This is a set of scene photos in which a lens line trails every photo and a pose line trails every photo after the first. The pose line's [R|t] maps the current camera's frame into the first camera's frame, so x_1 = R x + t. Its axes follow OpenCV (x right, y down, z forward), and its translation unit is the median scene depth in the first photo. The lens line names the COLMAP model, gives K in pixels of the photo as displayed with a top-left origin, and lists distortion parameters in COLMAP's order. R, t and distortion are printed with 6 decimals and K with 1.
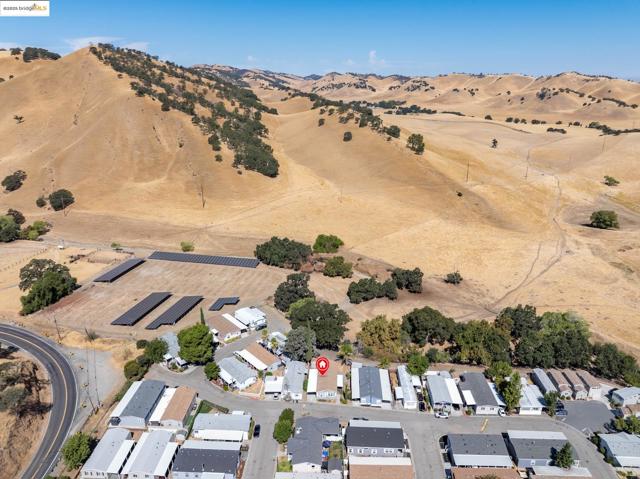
lens RADIAL K [[449.6, 0, 322.5], [0, 449.6, 238.5], [0, 0, 1]] dist [-0.028801, 0.002309]
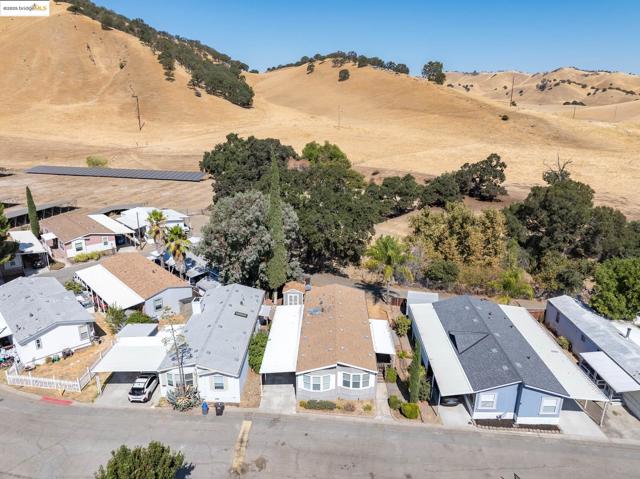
lens RADIAL K [[449.6, 0, 322.5], [0, 449.6, 238.8], [0, 0, 1]] dist [-0.028801, 0.002309]
pose [[0.999663, 0.001702, 0.025913, -0.002567], [-0.001100, 0.999730, -0.023221, 0.125571], [-0.025945, 0.023184, 0.999394, 0.342254]]
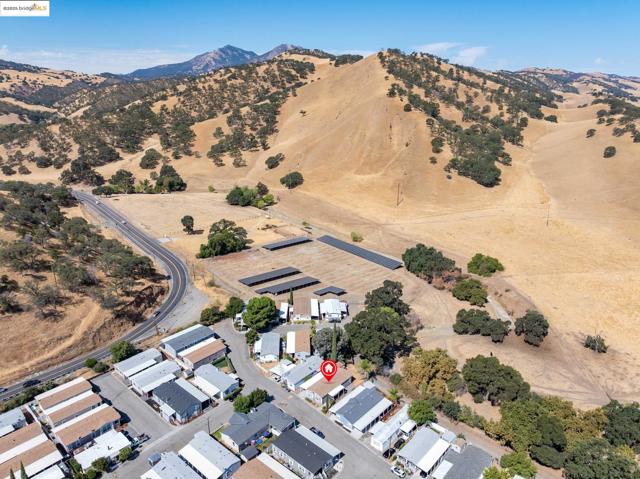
lens RADIAL K [[449.6, 0, 323.3], [0, 449.6, 241.6], [0, 0, 1]] dist [-0.028801, 0.002309]
pose [[0.781634, 0.203638, -0.589559, 0.246679], [-0.204798, 0.976590, 0.065802, -0.023942], [0.589157, 0.069307, 0.805041, 0.091171]]
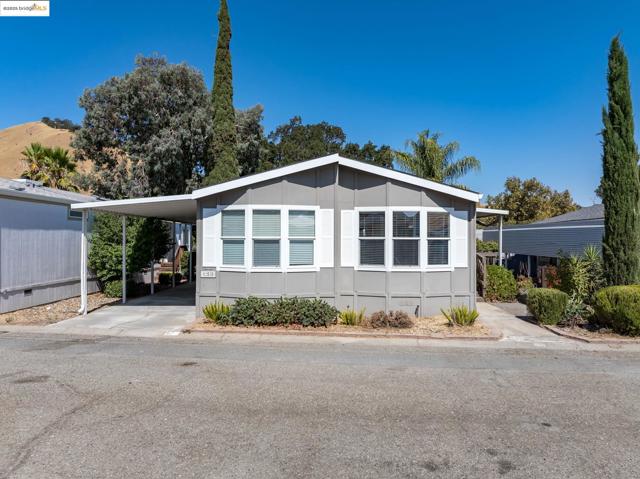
lens RADIAL K [[449.6, 0, 321.1], [0, 449.6, 239.3], [0, 0, 1]] dist [-0.028801, 0.002309]
pose [[0.999382, 0.004879, 0.034820, 0.001841], [0.006668, 0.946054, -0.323939, 0.171379], [-0.034522, 0.323971, 0.945437, 0.429159]]
